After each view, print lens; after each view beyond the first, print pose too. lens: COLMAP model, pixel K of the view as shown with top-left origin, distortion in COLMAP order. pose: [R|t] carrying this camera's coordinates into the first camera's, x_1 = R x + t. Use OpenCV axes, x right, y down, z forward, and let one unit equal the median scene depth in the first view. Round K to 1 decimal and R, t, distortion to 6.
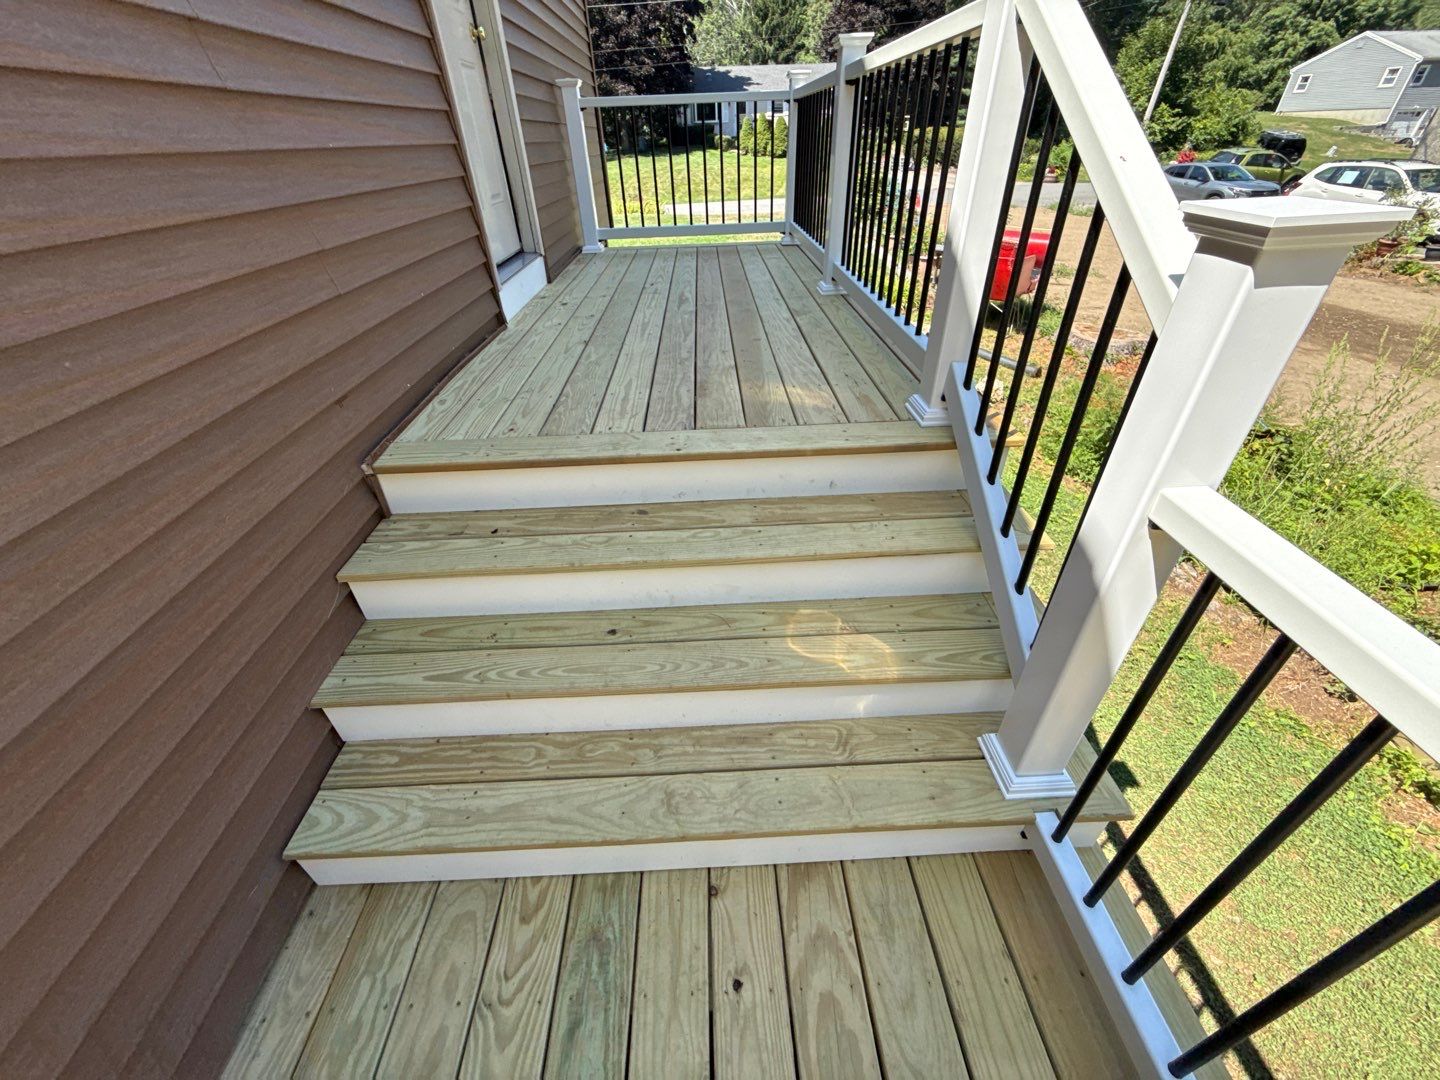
lens RADIAL K [[571.9, 0, 718.9], [0, 571.9, 539.2], [0, 0, 1]] dist [-0.001746, 0.000459]
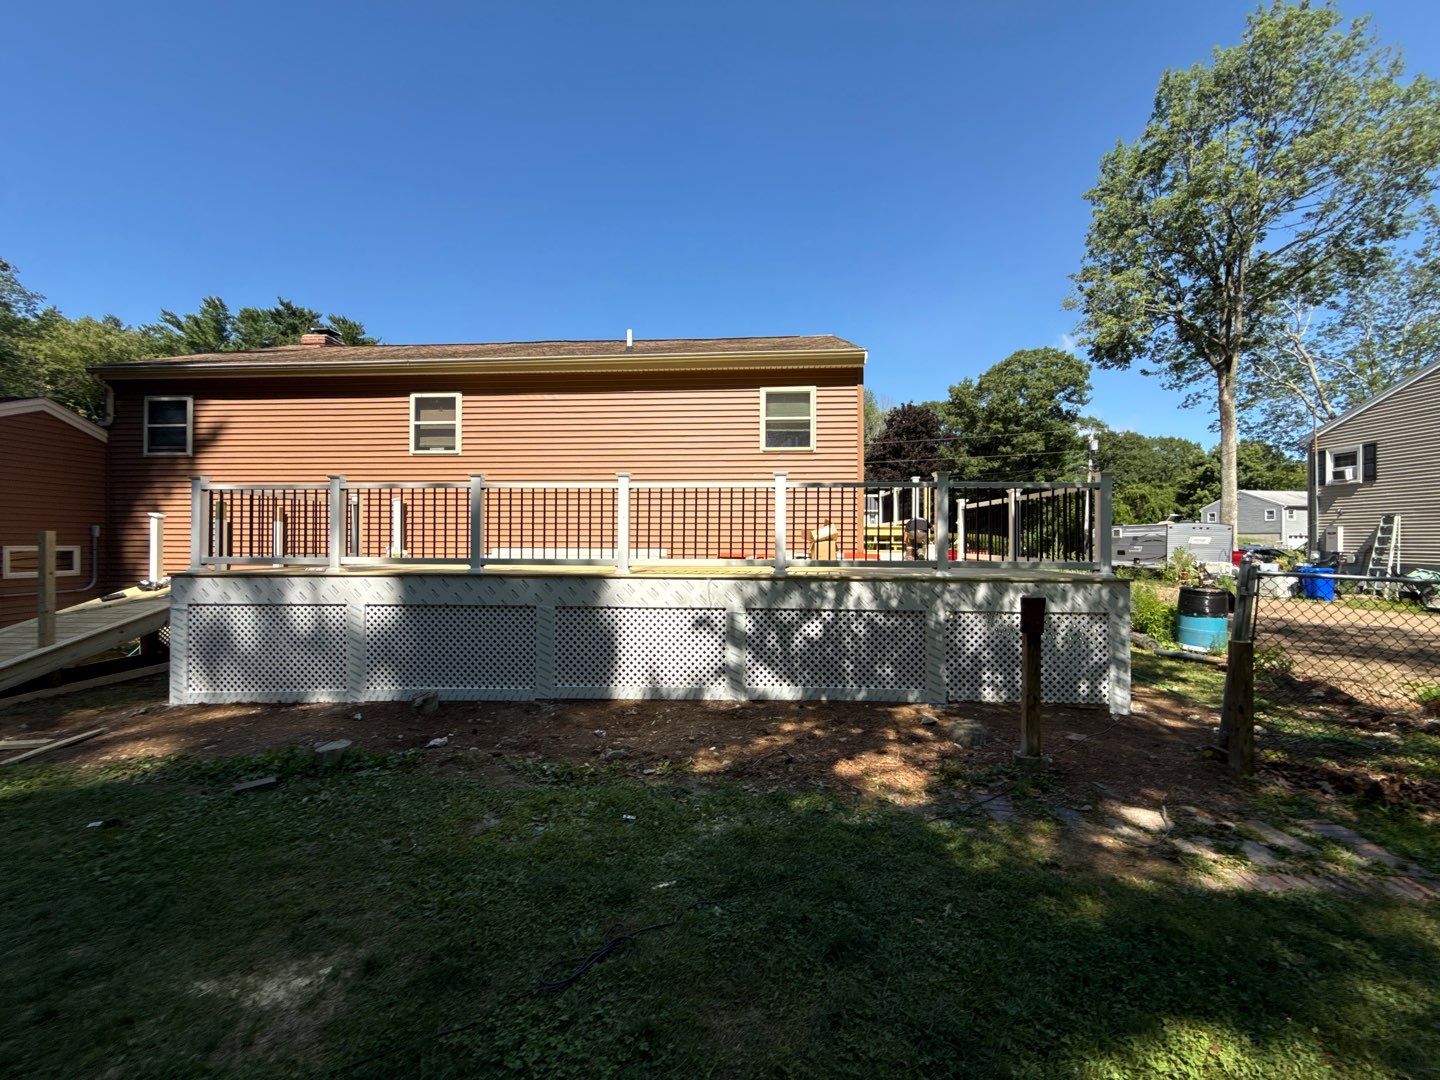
lens RADIAL K [[571.9, 0, 721.8], [0, 571.9, 547.6], [0, 0, 1]] dist [-0.001746, 0.000459]
pose [[0.995504, 0.034846, -0.088074, -1.006617], [-0.078758, 0.821086, -0.565345, 3.070251], [0.052616, 0.569740, 0.820139, -3.509884]]
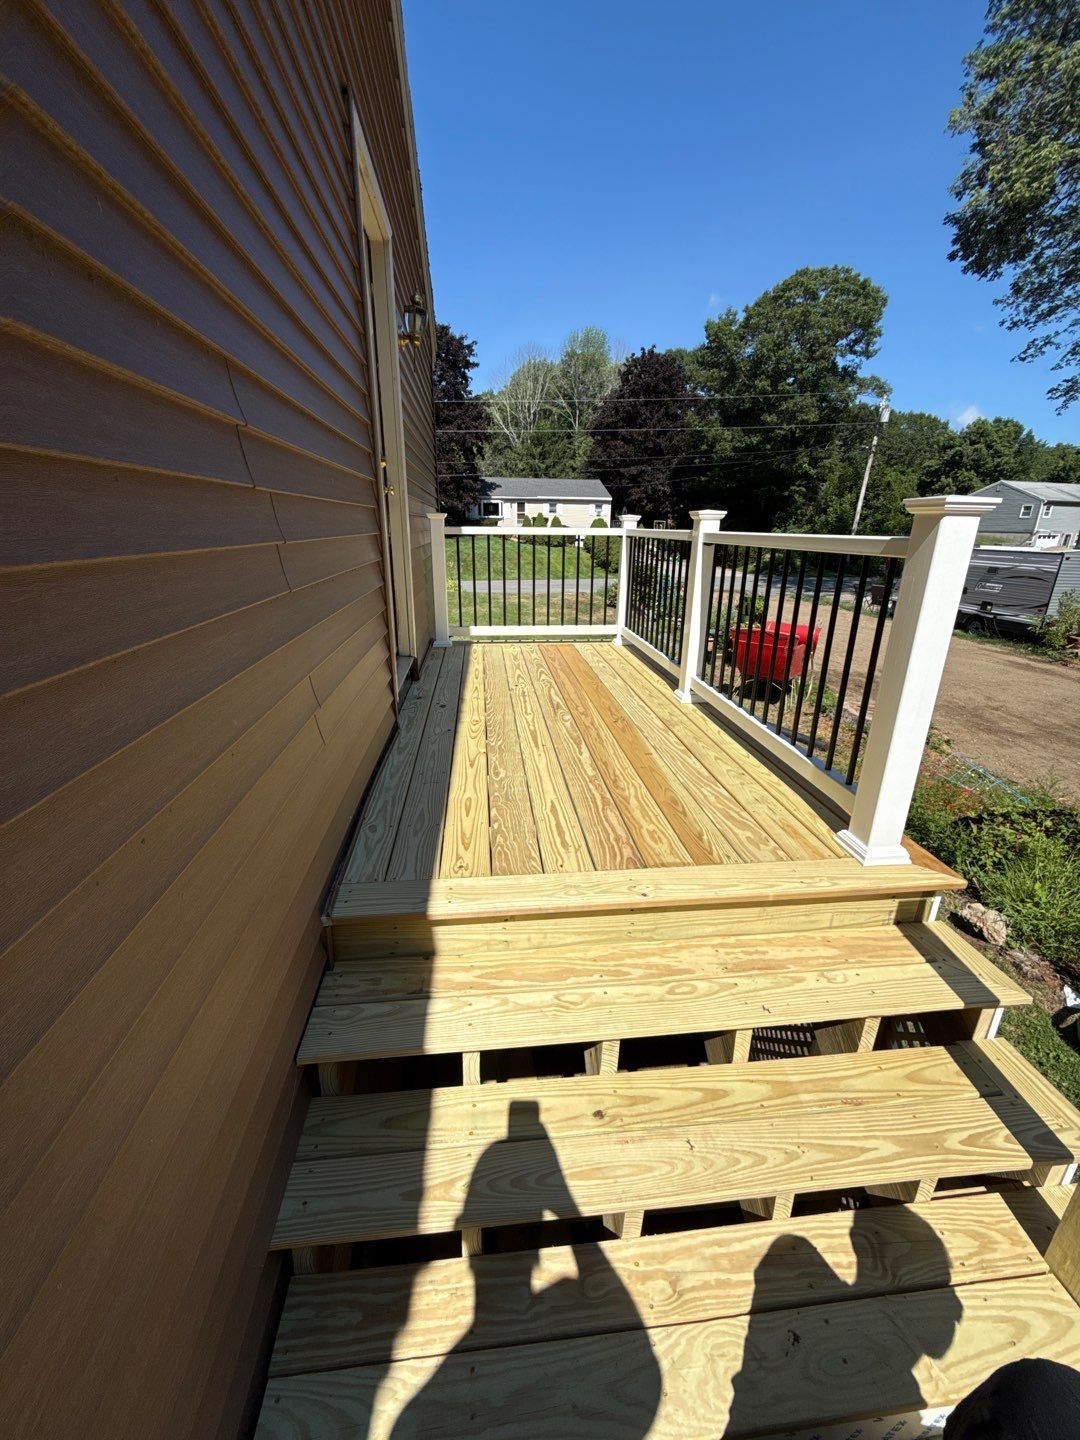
lens RADIAL K [[571.9, 0, 539.0], [0, 571.9, 720.0], [0, 0, 1]] dist [-0.001746, 0.000459]
pose [[0.996545, 0.016765, 0.081341, -0.230025], [0.006951, 0.959139, -0.282848, -0.113635], [-0.082760, 0.282437, 0.955709, -0.017504]]
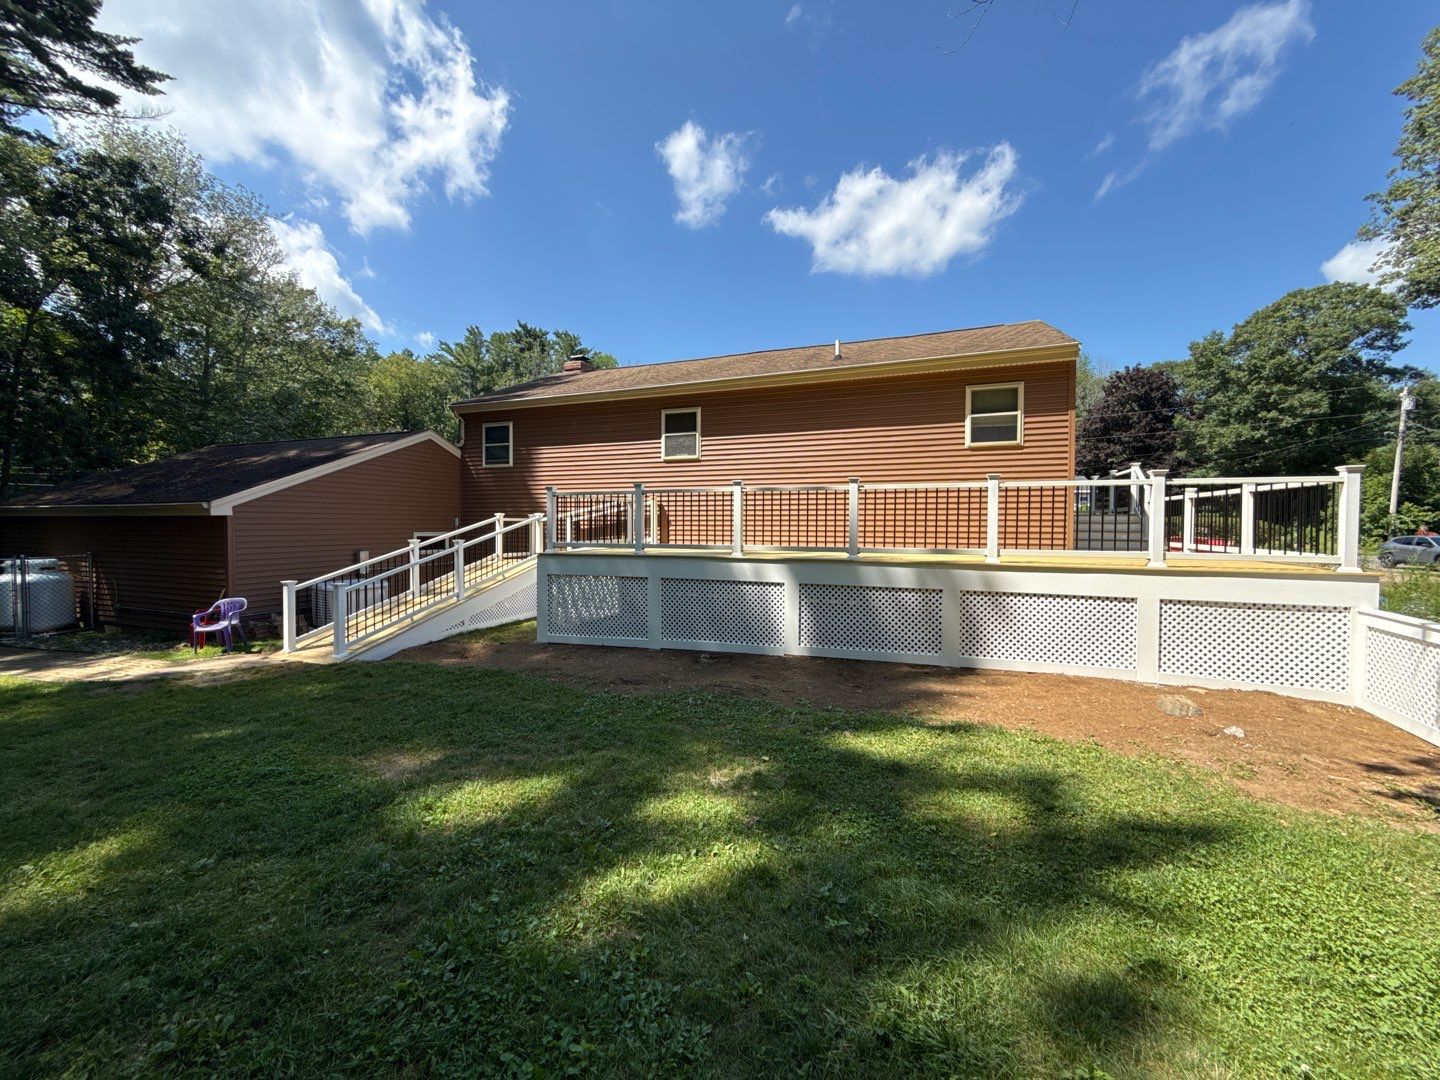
lens RADIAL K [[571.9, 0, 723.3], [0, 571.9, 545.4], [0, 0, 1]] dist [-0.001746, 0.000459]
pose [[0.922801, 0.046947, -0.382405, -1.115220], [-0.247327, 0.833219, -0.494546, 3.436075], [0.295410, 0.550946, 0.780507, -4.095333]]
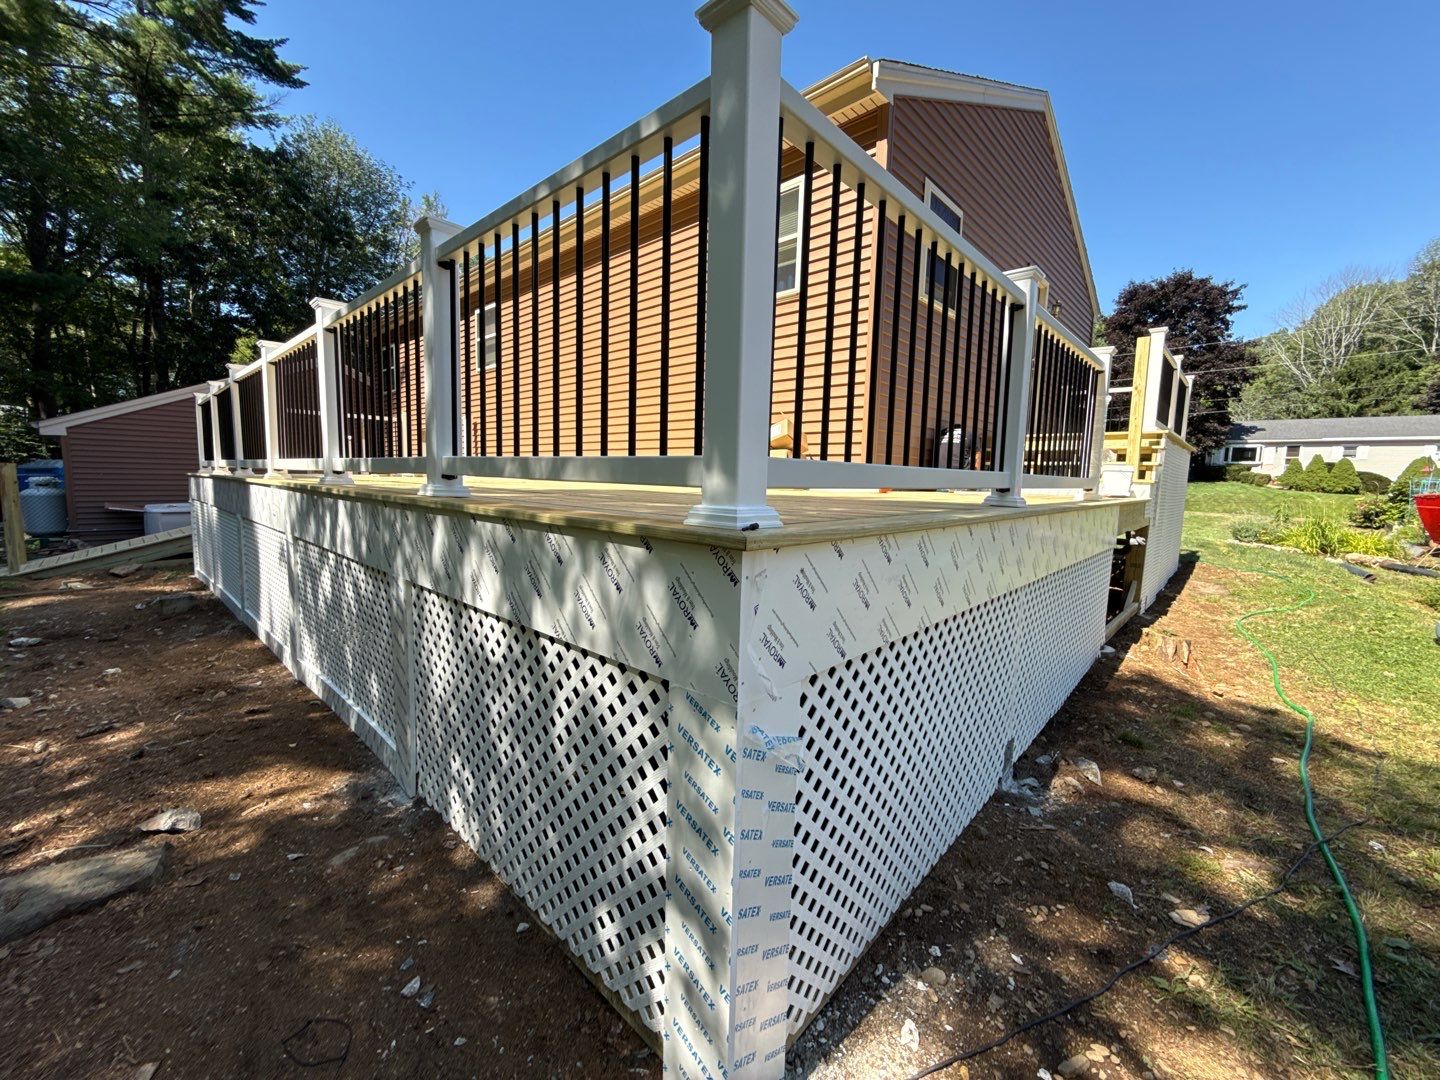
lens RADIAL K [[571.9, 0, 723.1], [0, 571.9, 540.6], [0, 0, 1]] dist [-0.001746, 0.000459]
pose [[0.711986, 0.124689, -0.691034, 0.754999], [-0.442162, 0.844113, -0.303258, 1.870100], [0.545499, 0.521464, 0.656130, -1.740390]]
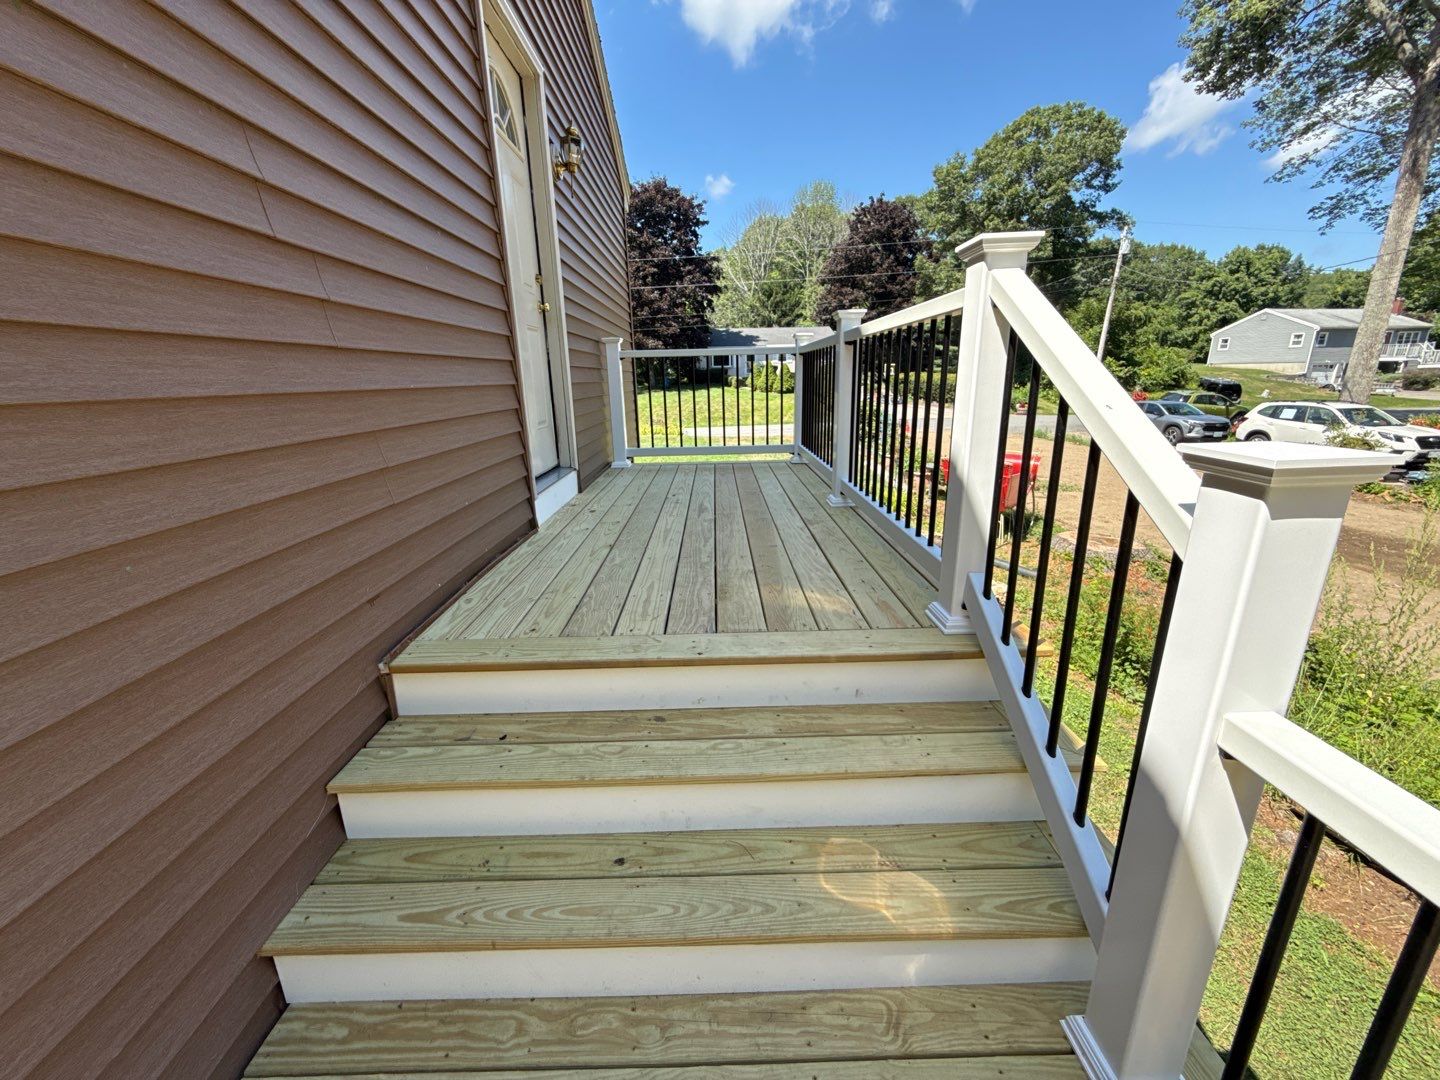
lens RADIAL K [[571.9, 0, 718.7], [0, 571.9, 540.8], [0, 0, 1]] dist [-0.001746, 0.000459]
pose [[0.999733, 0.014680, -0.017858, -0.015942], [-0.019738, 0.944194, -0.328799, -0.011440], [0.012035, 0.329064, 0.944231, 0.003581]]
